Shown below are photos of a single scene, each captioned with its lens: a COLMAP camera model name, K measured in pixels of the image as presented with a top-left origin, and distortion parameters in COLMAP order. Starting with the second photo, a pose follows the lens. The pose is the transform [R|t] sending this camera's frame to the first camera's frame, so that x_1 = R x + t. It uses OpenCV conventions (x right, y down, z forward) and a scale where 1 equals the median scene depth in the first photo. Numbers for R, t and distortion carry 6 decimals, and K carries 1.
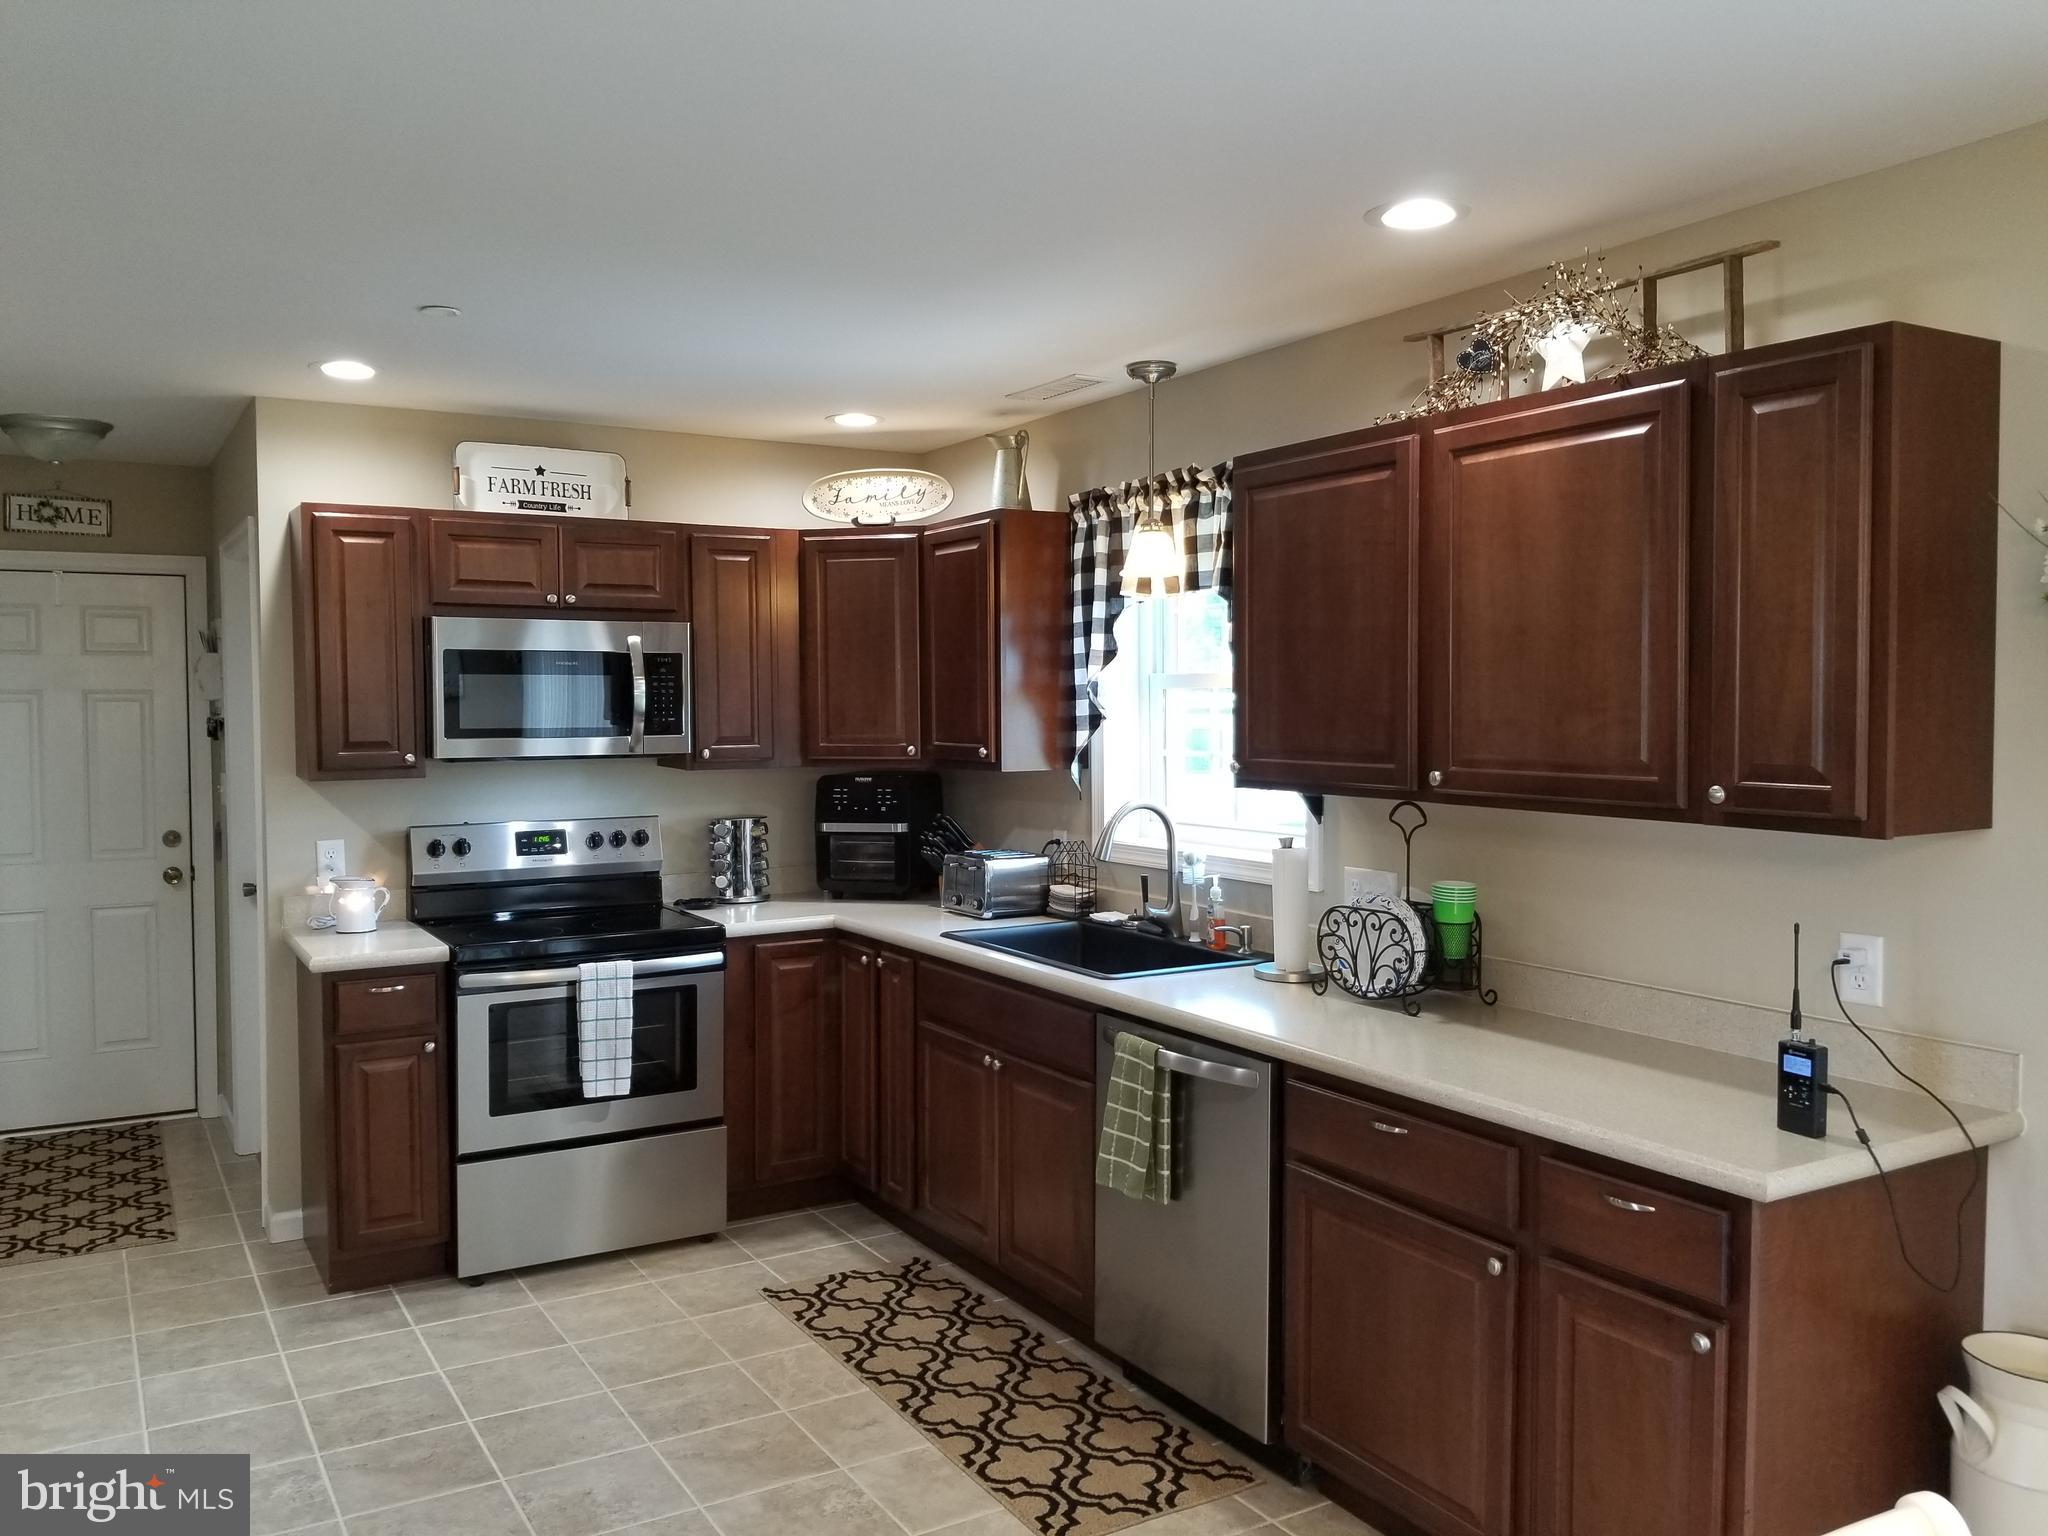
lens RADIAL K [[1621.5, 0, 1024.0], [0, 1621.5, 768.0], [0, 0, 1]] dist [0.052900, -0.063657]
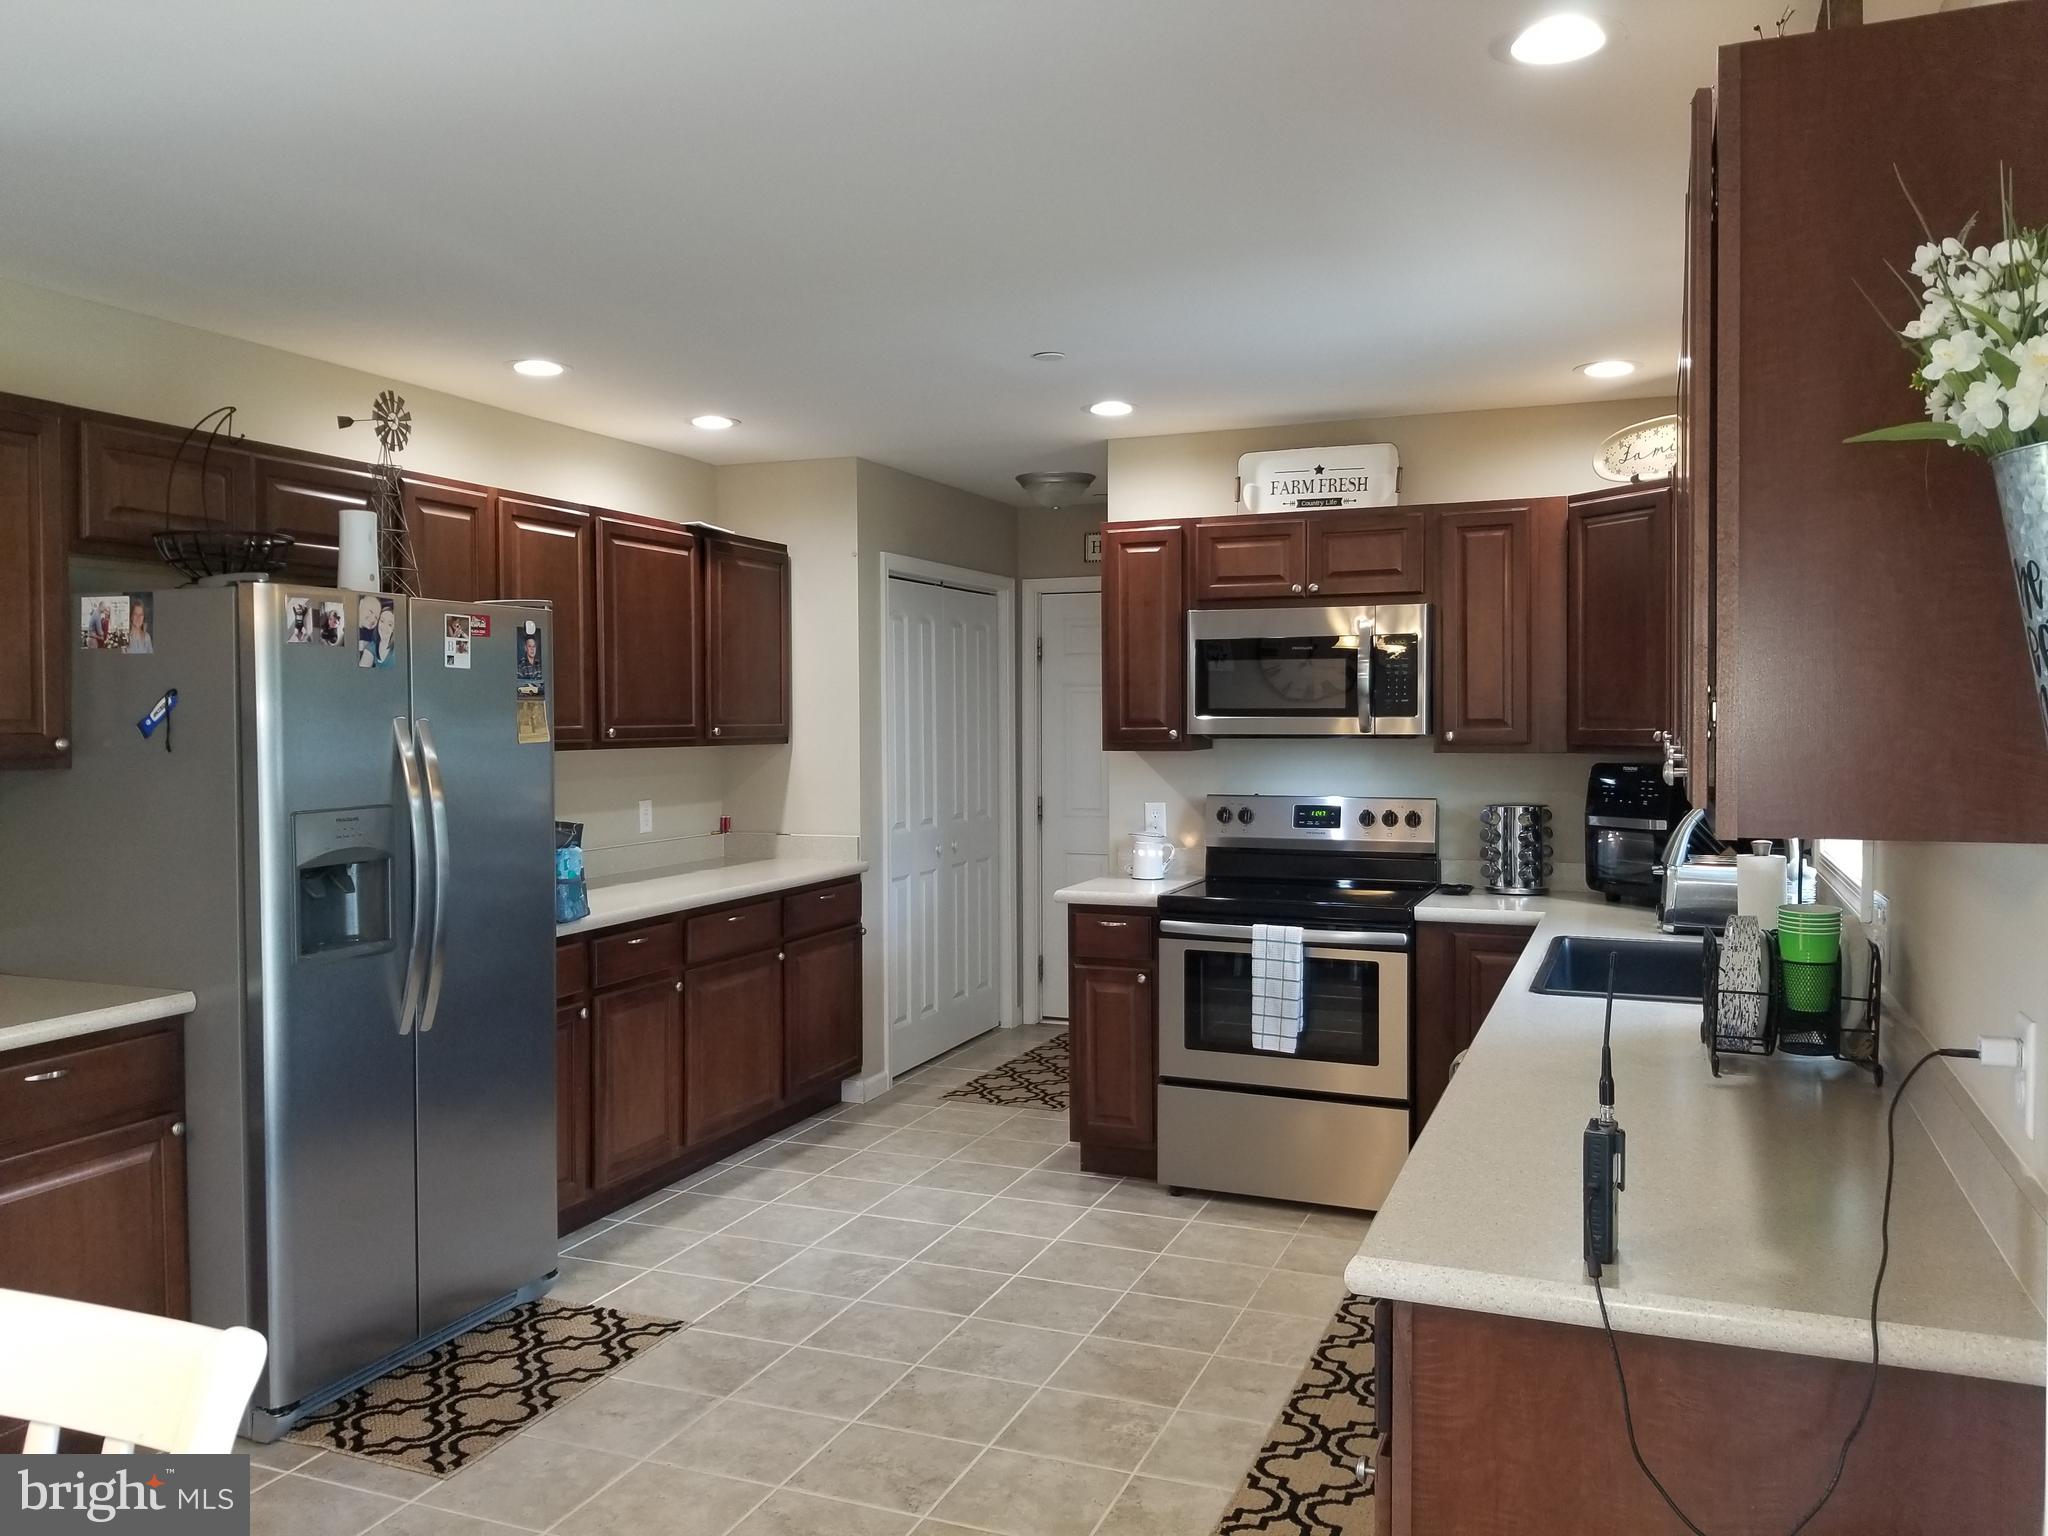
lens RADIAL K [[1614.4, 0, 981.0], [0, 1614.4, 774.1], [0, 0, 1]] dist [0.084994, -0.148259]
pose [[0.603363, 0.032450, -0.796806, 0.471033], [-0.033218, 0.999327, 0.015544, 0.009536], [0.796775, 0.017090, 0.604035, 0.200405]]
